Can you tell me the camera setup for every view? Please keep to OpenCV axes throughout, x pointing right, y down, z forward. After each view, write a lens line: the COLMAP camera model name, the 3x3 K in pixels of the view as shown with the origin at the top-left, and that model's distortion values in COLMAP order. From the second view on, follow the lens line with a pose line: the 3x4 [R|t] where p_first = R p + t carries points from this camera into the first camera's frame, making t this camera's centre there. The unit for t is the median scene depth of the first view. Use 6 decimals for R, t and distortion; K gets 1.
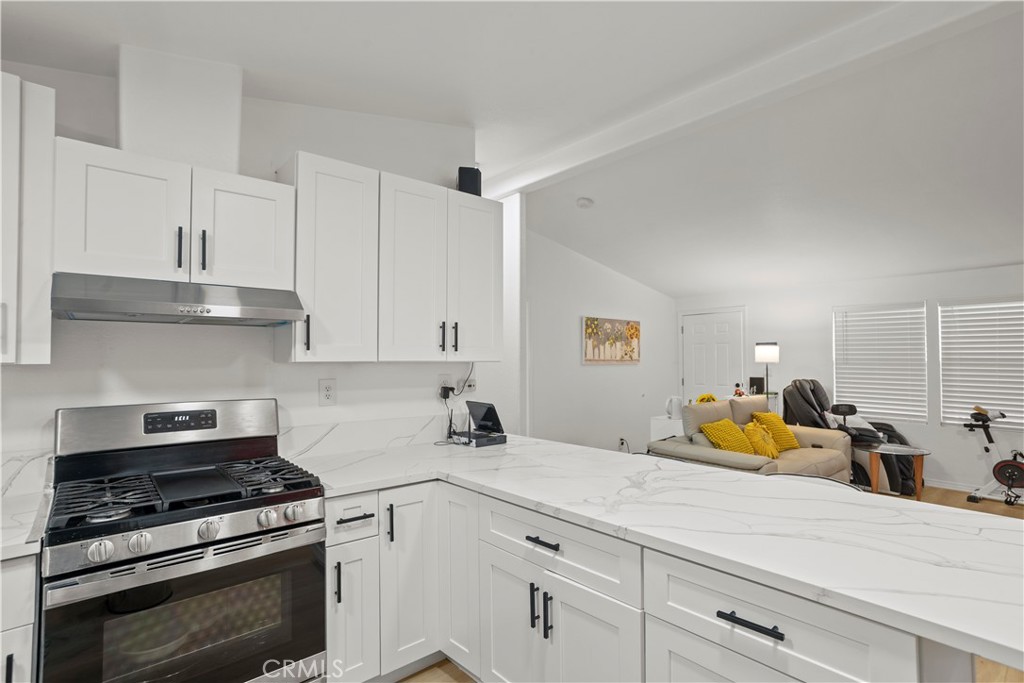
lens RADIAL K [[496.2, 0, 509.7], [0, 496.2, 351.0], [0, 0, 1]] dist [-0.033562, 0.000216]
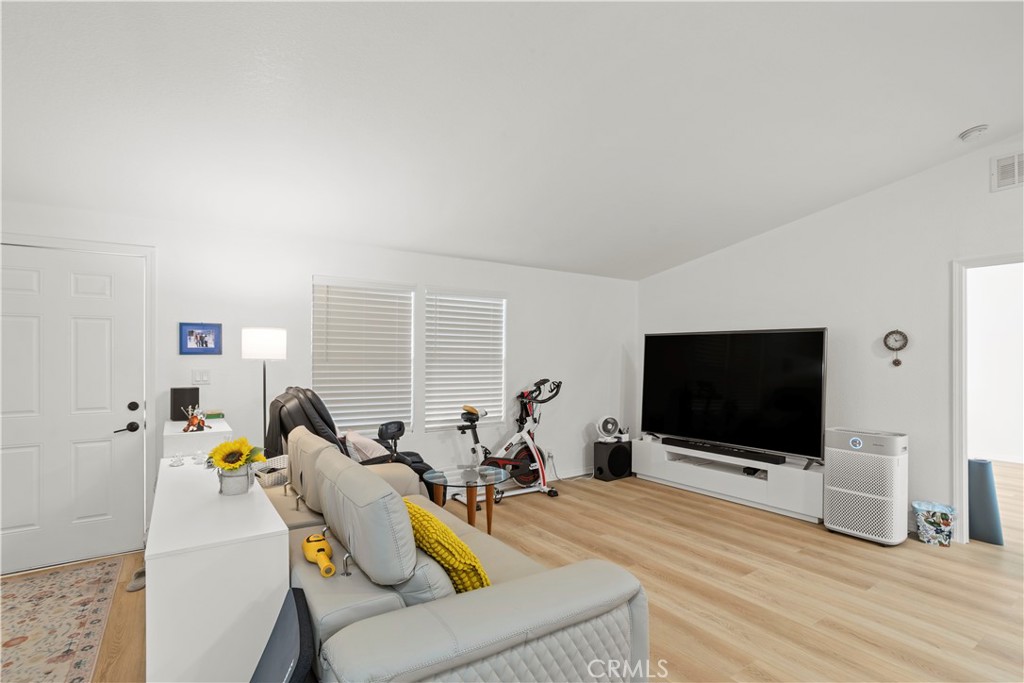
lens RADIAL K [[496.2, 0, 514.1], [0, 496.2, 346.2], [0, 0, 1]] dist [-0.033562, 0.000216]
pose [[0.100858, 0.012930, 0.994817, 0.034870], [-0.021742, 0.999705, -0.010789, 0.009454], [-0.994663, -0.020541, 0.101109, 0.812226]]
